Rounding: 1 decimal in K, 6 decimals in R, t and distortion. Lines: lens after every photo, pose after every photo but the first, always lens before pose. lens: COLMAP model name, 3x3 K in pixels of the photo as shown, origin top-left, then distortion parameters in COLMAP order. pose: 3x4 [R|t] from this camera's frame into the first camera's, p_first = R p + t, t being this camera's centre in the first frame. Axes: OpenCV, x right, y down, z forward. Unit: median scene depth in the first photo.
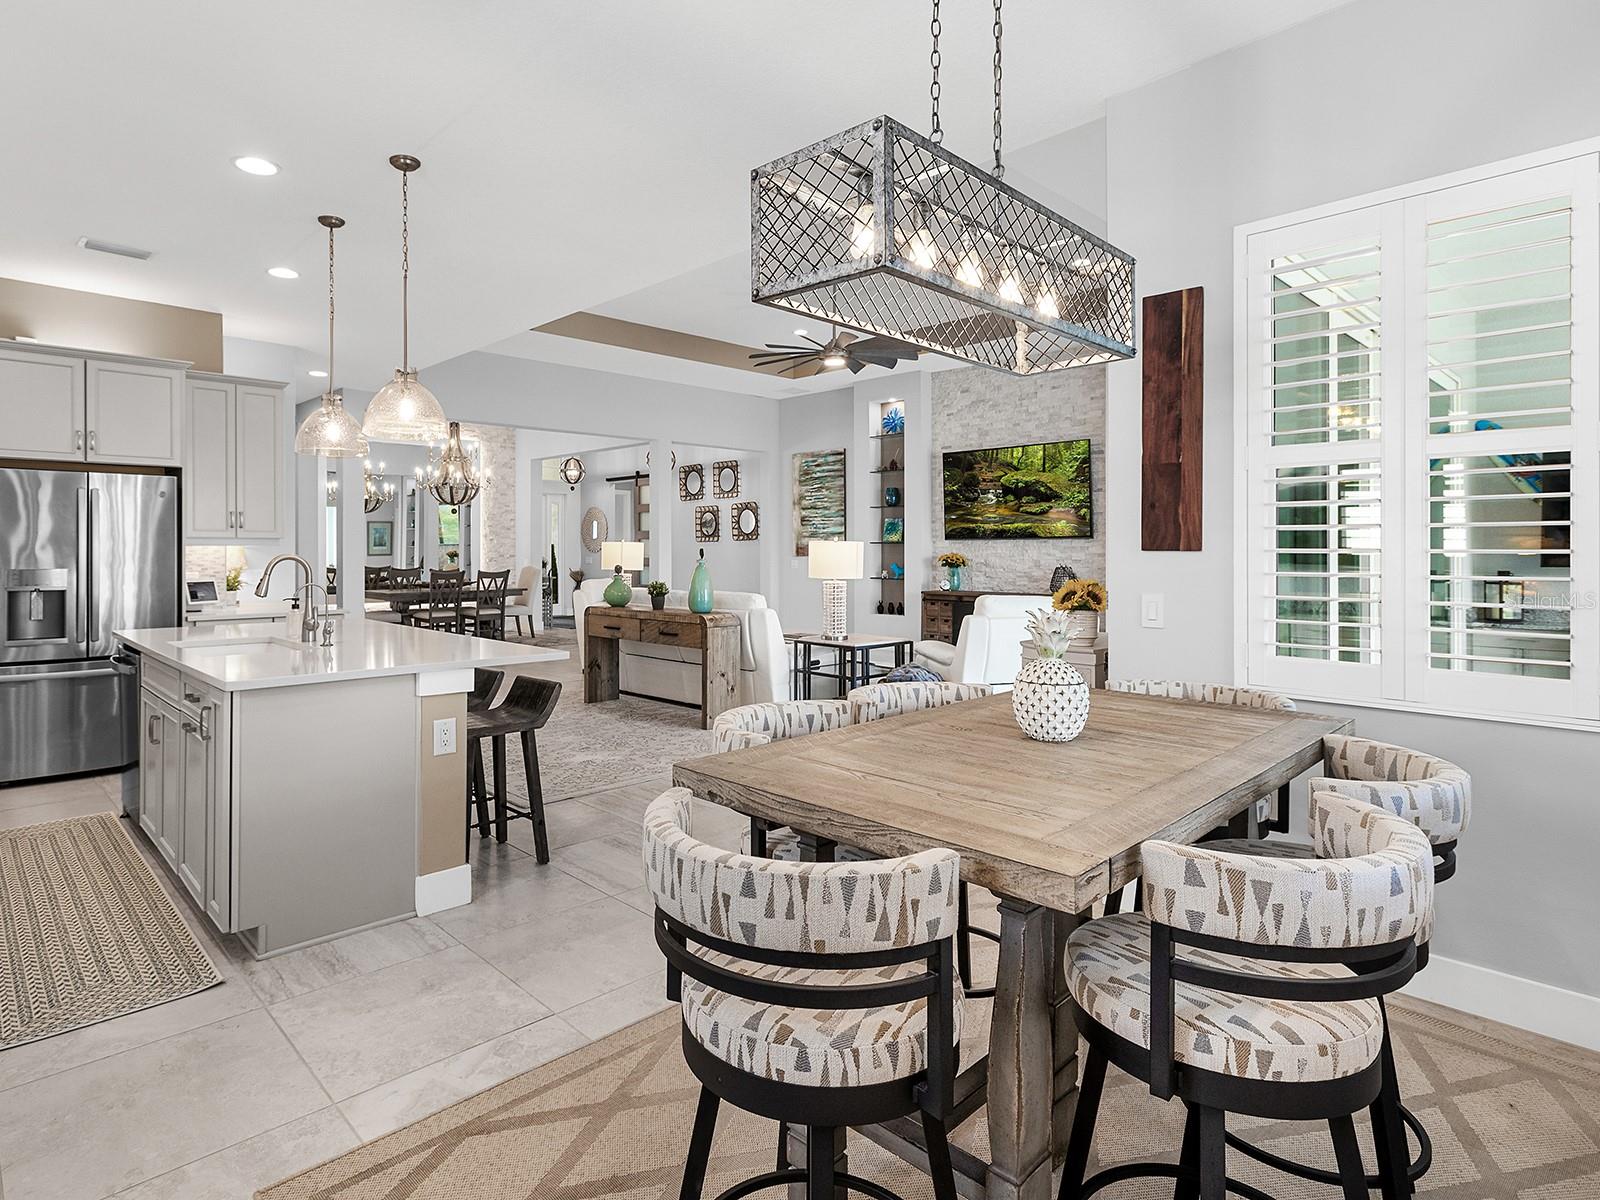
lens RADIAL K [[895.2, 0, 729.6], [0, 895.2, 548.6], [0, 0, 1]] dist [-0.005171, 0.008862]
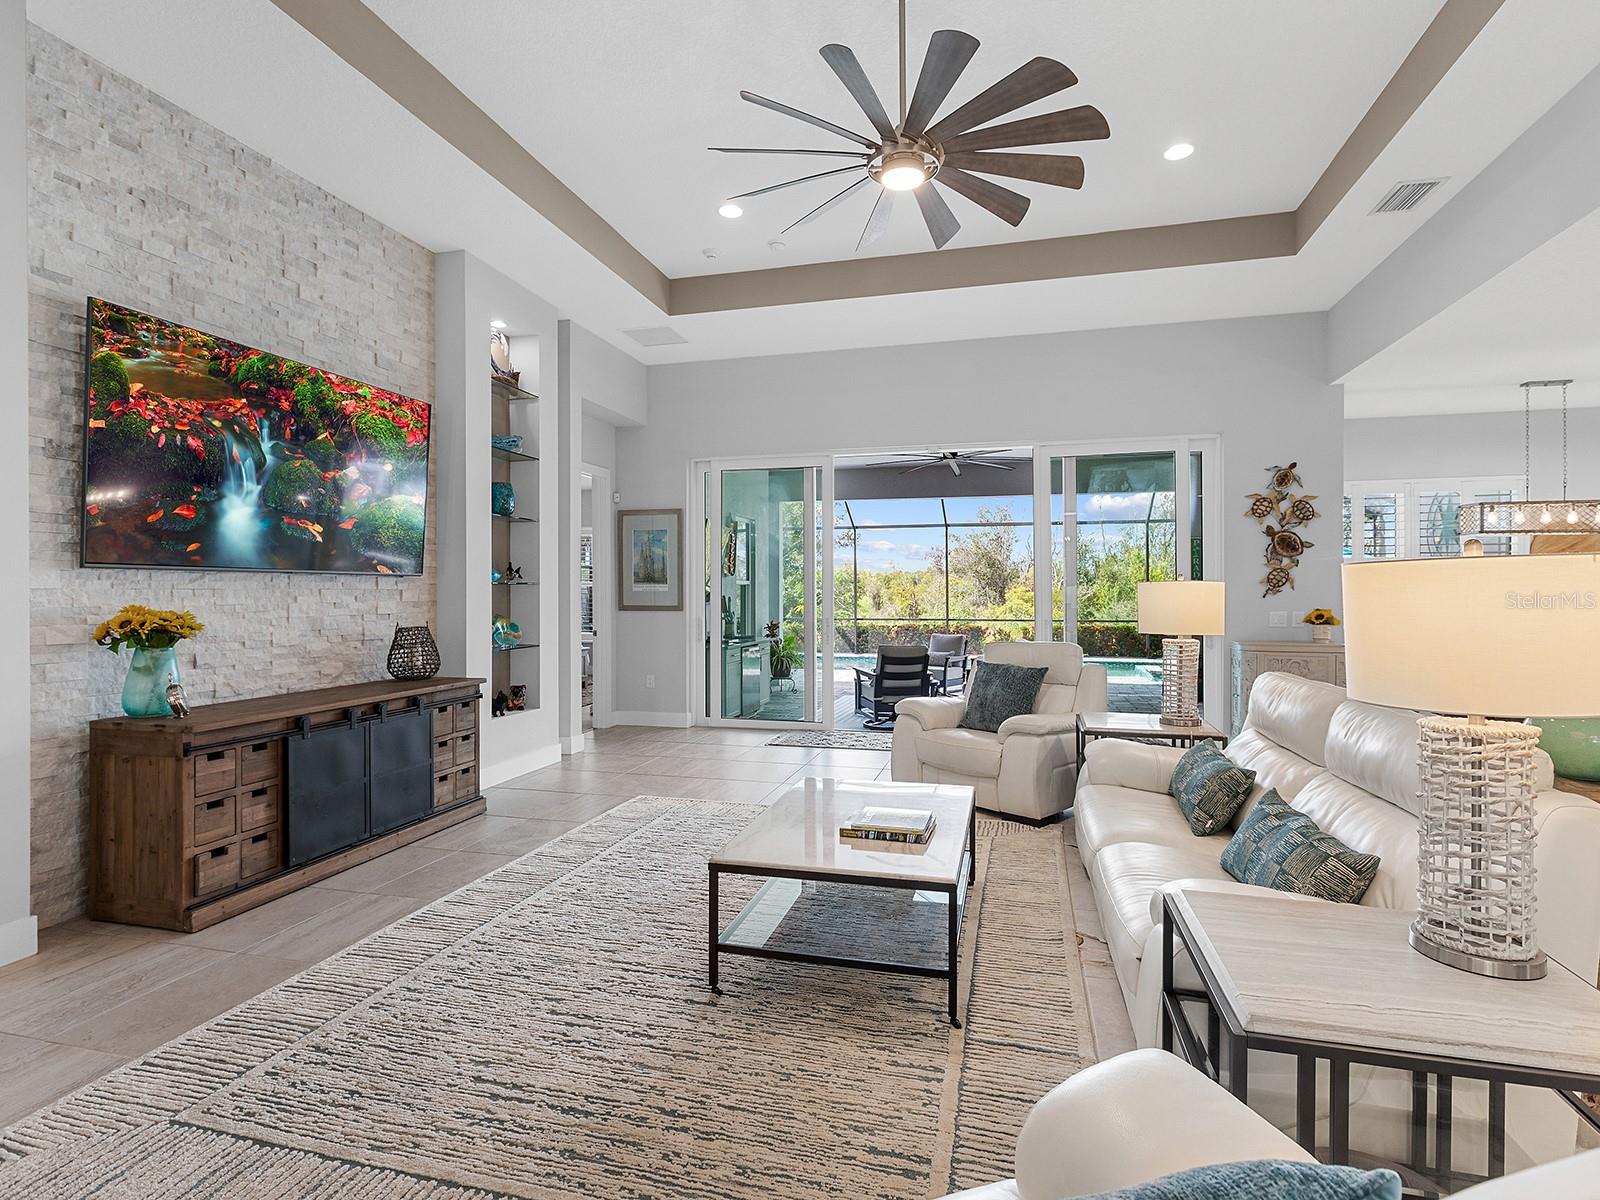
lens RADIAL K [[812.8, 0, 792.5], [0, 812.8, 595.9], [0, 0, 1]] dist [0.004578, -0.002842]
pose [[-0.546056, -0.002853, 0.837744, -0.307408], [0.000838, 0.999992, 0.003952, -0.000714], [-0.837748, 0.002860, -0.546049, 2.008119]]
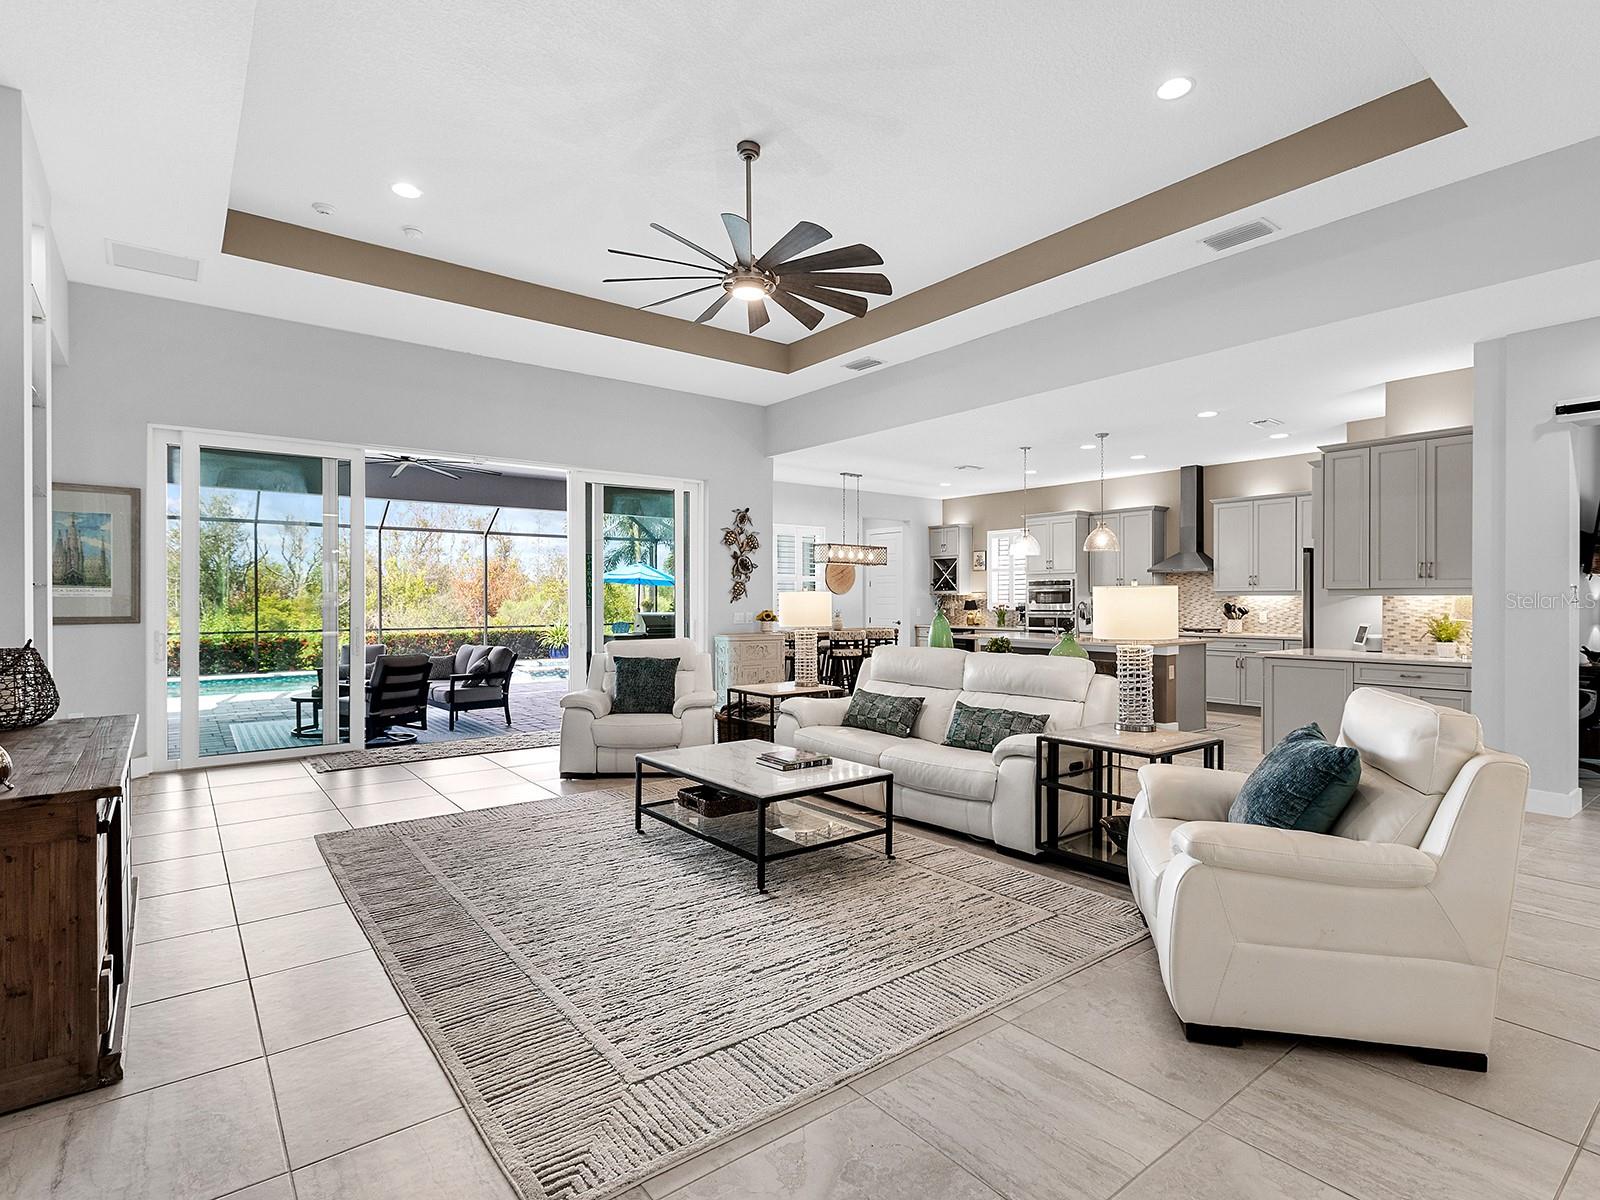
lens RADIAL K [[812.8, 0, 814.8], [0, 812.8, 613.9], [0, 0, 1]] dist [0.004578, -0.002842]
pose [[-0.997862, 0.000299, 0.065363, 0.055458], [0.001470, 0.999839, 0.017863, 0.000213], [-0.065347, 0.017921, -0.997702, 2.452165]]
